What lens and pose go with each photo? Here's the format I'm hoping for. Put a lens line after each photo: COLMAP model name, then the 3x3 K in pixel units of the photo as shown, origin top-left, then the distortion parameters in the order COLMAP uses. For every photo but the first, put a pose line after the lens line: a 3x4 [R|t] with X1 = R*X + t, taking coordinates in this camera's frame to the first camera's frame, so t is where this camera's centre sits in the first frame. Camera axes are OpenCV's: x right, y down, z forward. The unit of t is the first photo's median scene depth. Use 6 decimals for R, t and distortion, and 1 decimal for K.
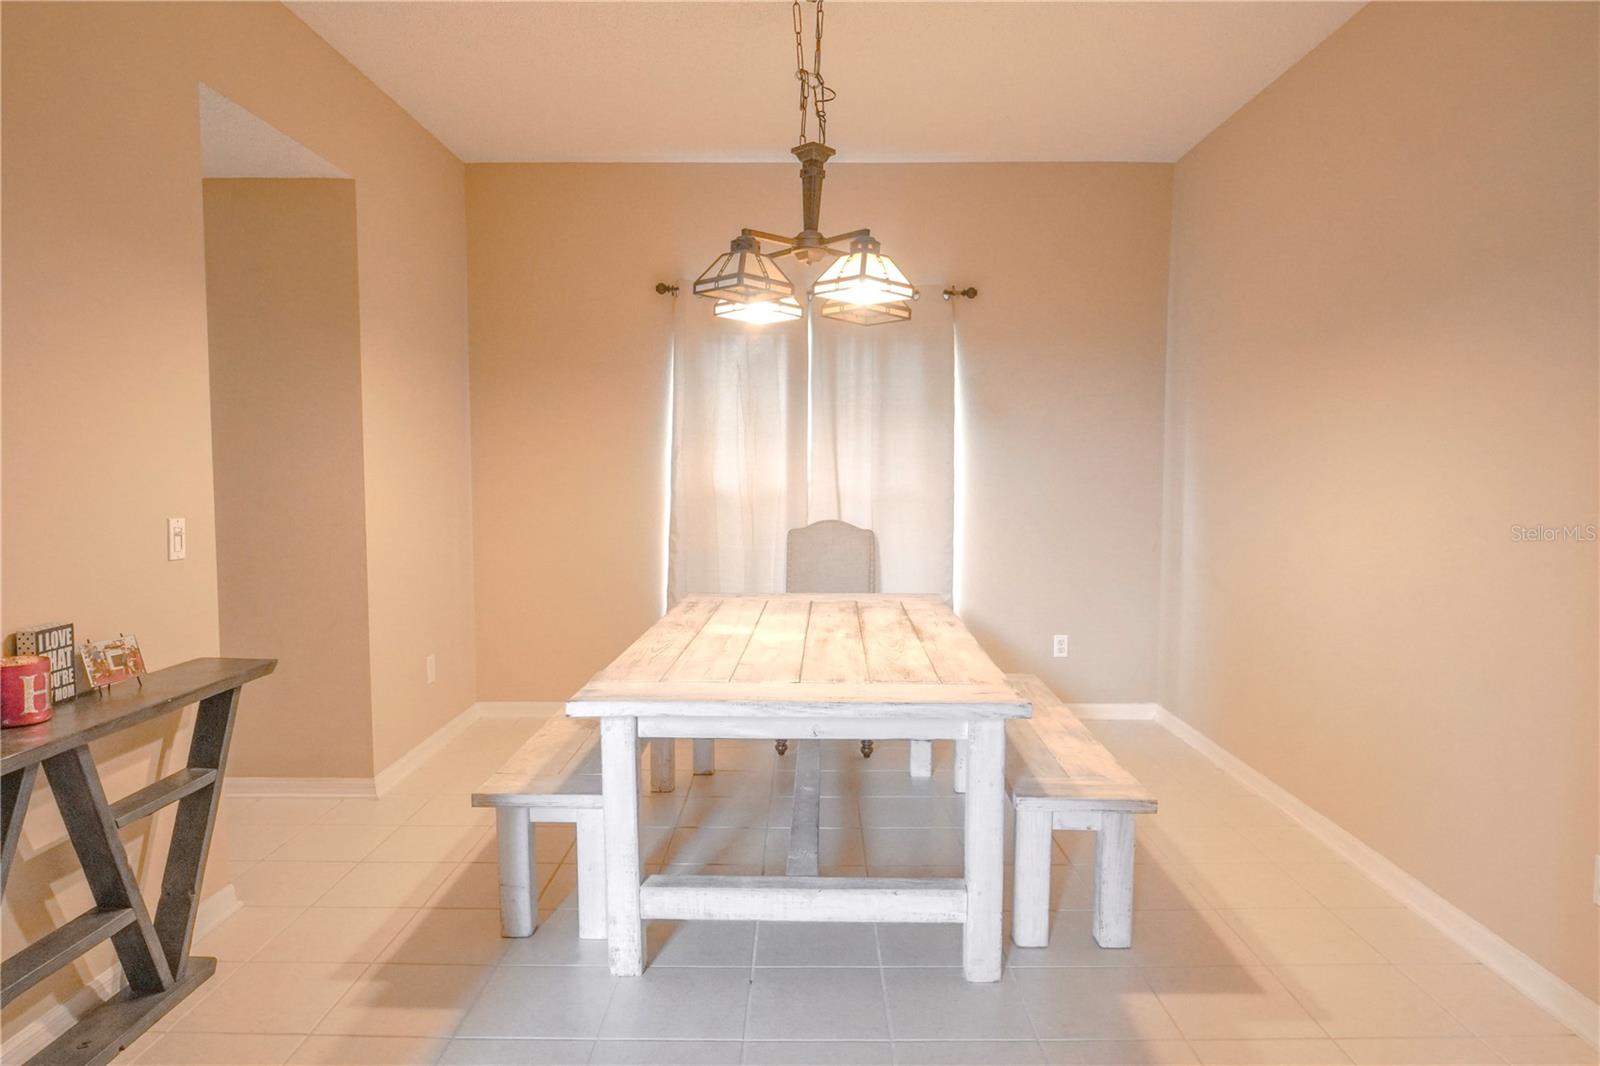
lens RADIAL K [[989.7, 0, 800.0], [0, 989.7, 533.0], [0, 0, 1]] dist [-0.022030, 0.000739]
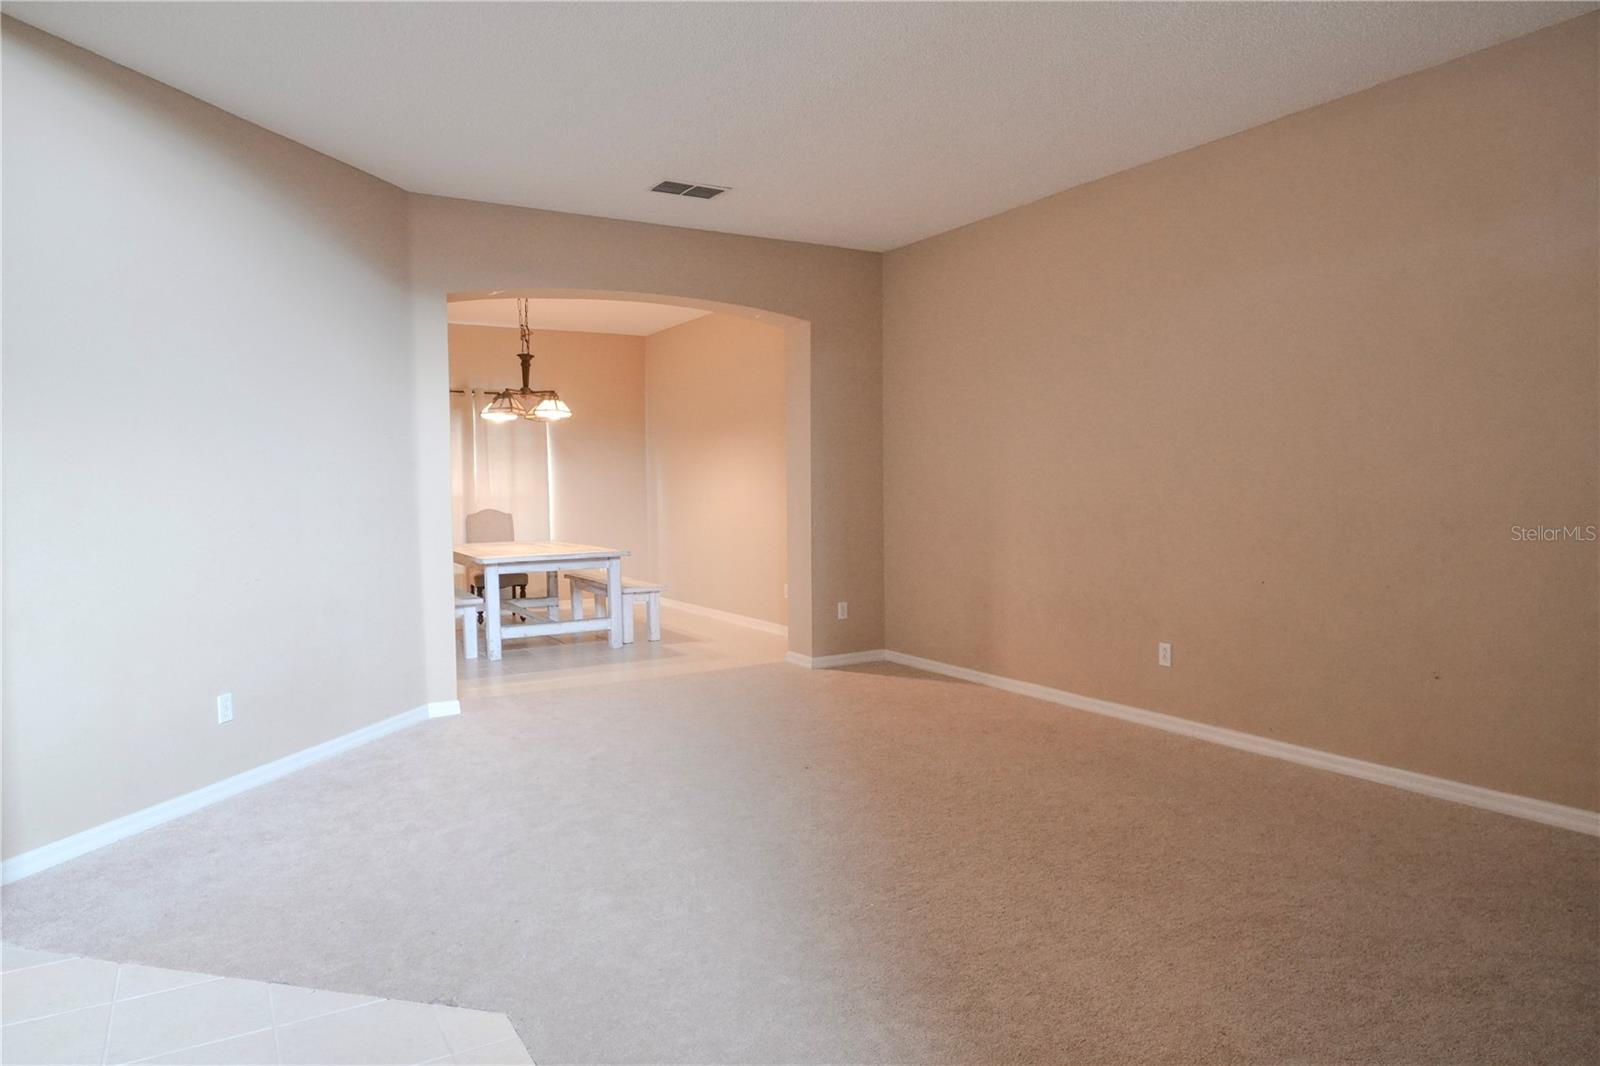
lens RADIAL K [[989.7, 0, 800.0], [0, 989.7, 533.0], [0, 0, 1]] dist [-0.022030, 0.000739]
pose [[0.853117, -0.041863, 0.520038, -0.727900], [0.052893, 0.998580, -0.006386, 0.124372], [-0.519032, 0.032954, 0.854119, -1.533986]]
